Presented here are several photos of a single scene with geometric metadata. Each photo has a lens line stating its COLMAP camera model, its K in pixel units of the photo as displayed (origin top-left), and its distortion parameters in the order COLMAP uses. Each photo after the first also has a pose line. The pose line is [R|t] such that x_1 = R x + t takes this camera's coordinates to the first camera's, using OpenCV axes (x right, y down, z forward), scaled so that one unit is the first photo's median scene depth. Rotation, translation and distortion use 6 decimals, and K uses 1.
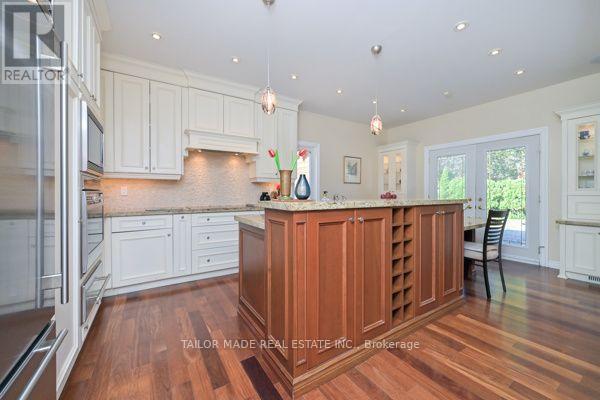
lens RADIAL K [[236.1, 0, 300.0], [0, 236.1, 200.0], [0, 0, 1]] dist [0.000694, 0.000040]
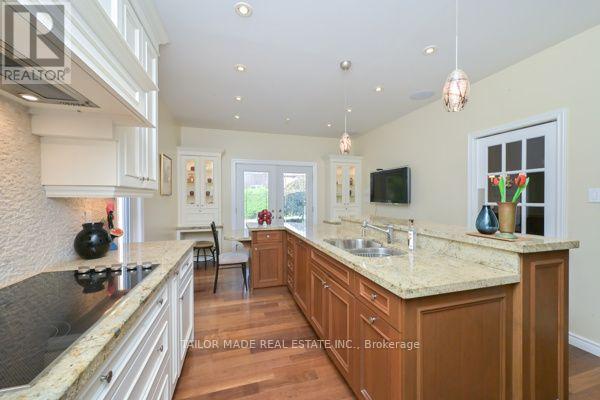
lens RADIAL K [[236.1, 0, 300.0], [0, 236.1, 200.0], [0, 0, 1]] dist [0.000694, 0.000040]
pose [[0.282305, -0.010339, 0.959269, -0.657620], [0.026009, 0.999657, 0.003120, -0.094962], [-0.958972, 0.024068, 0.282477, 0.919083]]
